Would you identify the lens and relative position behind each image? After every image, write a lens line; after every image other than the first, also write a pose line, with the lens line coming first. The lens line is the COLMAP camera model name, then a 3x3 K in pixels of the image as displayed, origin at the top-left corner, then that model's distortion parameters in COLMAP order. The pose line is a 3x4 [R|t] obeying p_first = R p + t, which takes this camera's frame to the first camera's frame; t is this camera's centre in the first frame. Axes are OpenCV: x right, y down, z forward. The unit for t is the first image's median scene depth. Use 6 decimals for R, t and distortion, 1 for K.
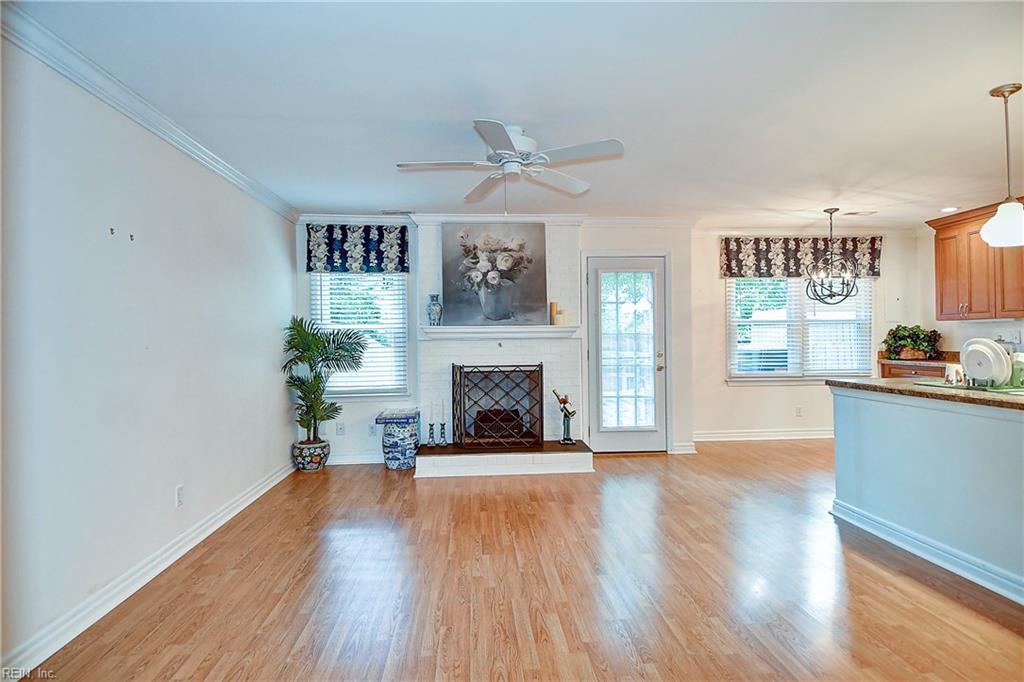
lens RADIAL K [[534.8, 0, 511.0], [0, 534.8, 342.3], [0, 0, 1]] dist [0.047599, -0.051049]
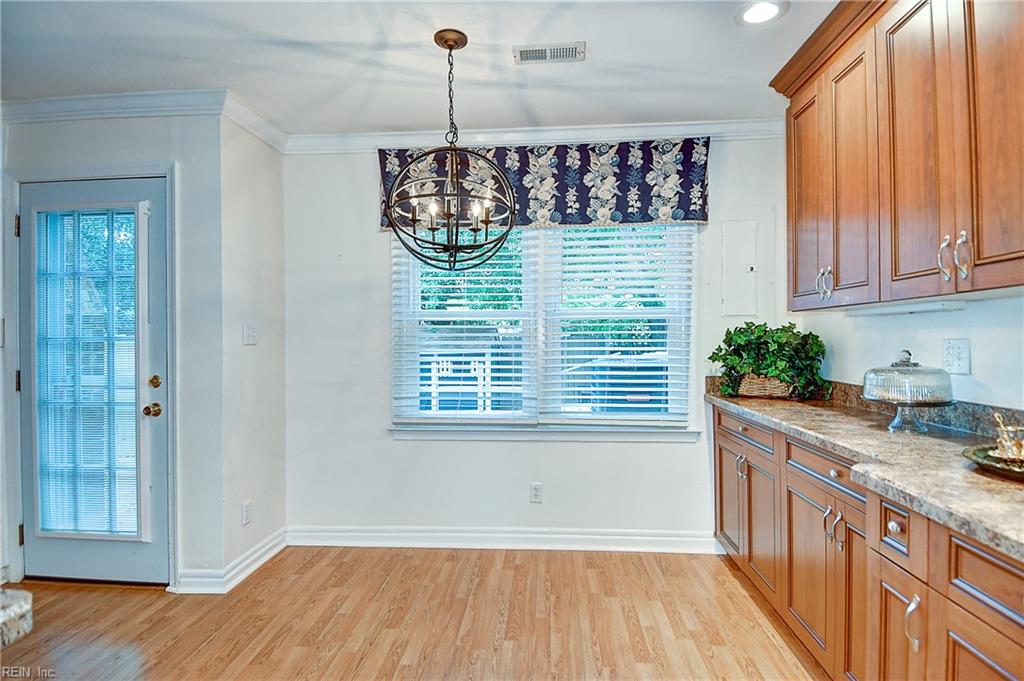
lens RADIAL K [[534.8, 0, 511.0], [0, 534.8, 341.8], [0, 0, 1]] dist [0.047599, -0.051049]
pose [[0.989661, 0.007534, -0.143225, 0.700524], [-0.007301, 0.999971, 0.002154, -0.016987], [0.143237, -0.001086, 0.989688, 0.603226]]
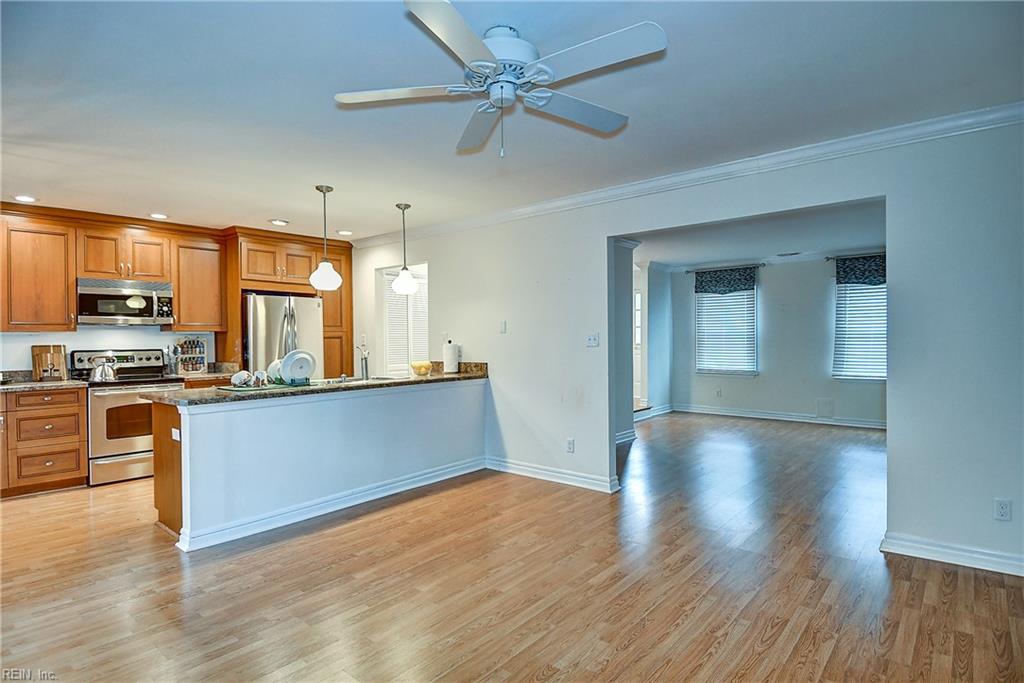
lens RADIAL K [[542.6, 0, 508.7], [0, 542.6, 342.3], [0, 0, 1]] dist [0.047884, -0.052113]
pose [[-0.707546, 0.015927, 0.706488, -0.289435], [0.023360, 0.999727, 0.000857, -0.008239], [-0.706281, 0.017110, -0.707725, 0.884842]]
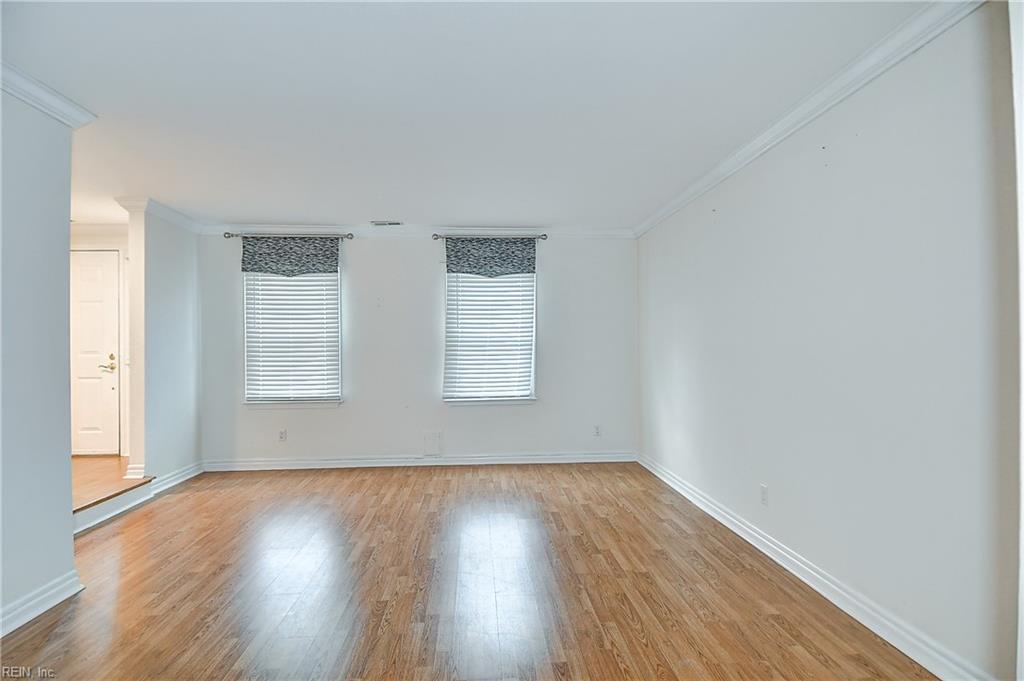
lens RADIAL K [[534.8, 0, 511.0], [0, 534.8, 341.8], [0, 0, 1]] dist [0.047599, -0.051049]
pose [[-0.999665, 0.025023, 0.006556, -0.018794], [0.025010, 0.999685, -0.001998, -0.002112], [-0.006604, -0.001833, -0.999977, 0.298980]]
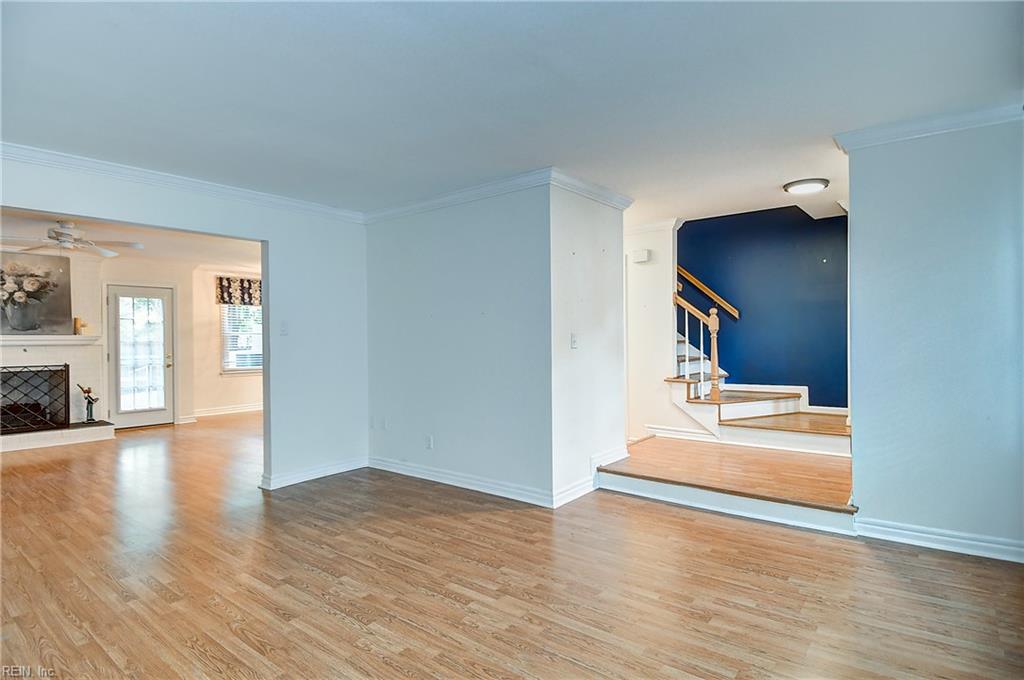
lens RADIAL K [[534.8, 0, 511.0], [0, 534.8, 341.3], [0, 0, 1]] dist [0.047599, -0.051049]
pose [[0.678755, 0.003076, 0.734358, -0.175123], [0.007013, 0.999918, -0.010670, 0.005212], [-0.734331, 0.012392, 0.678678, -0.701538]]
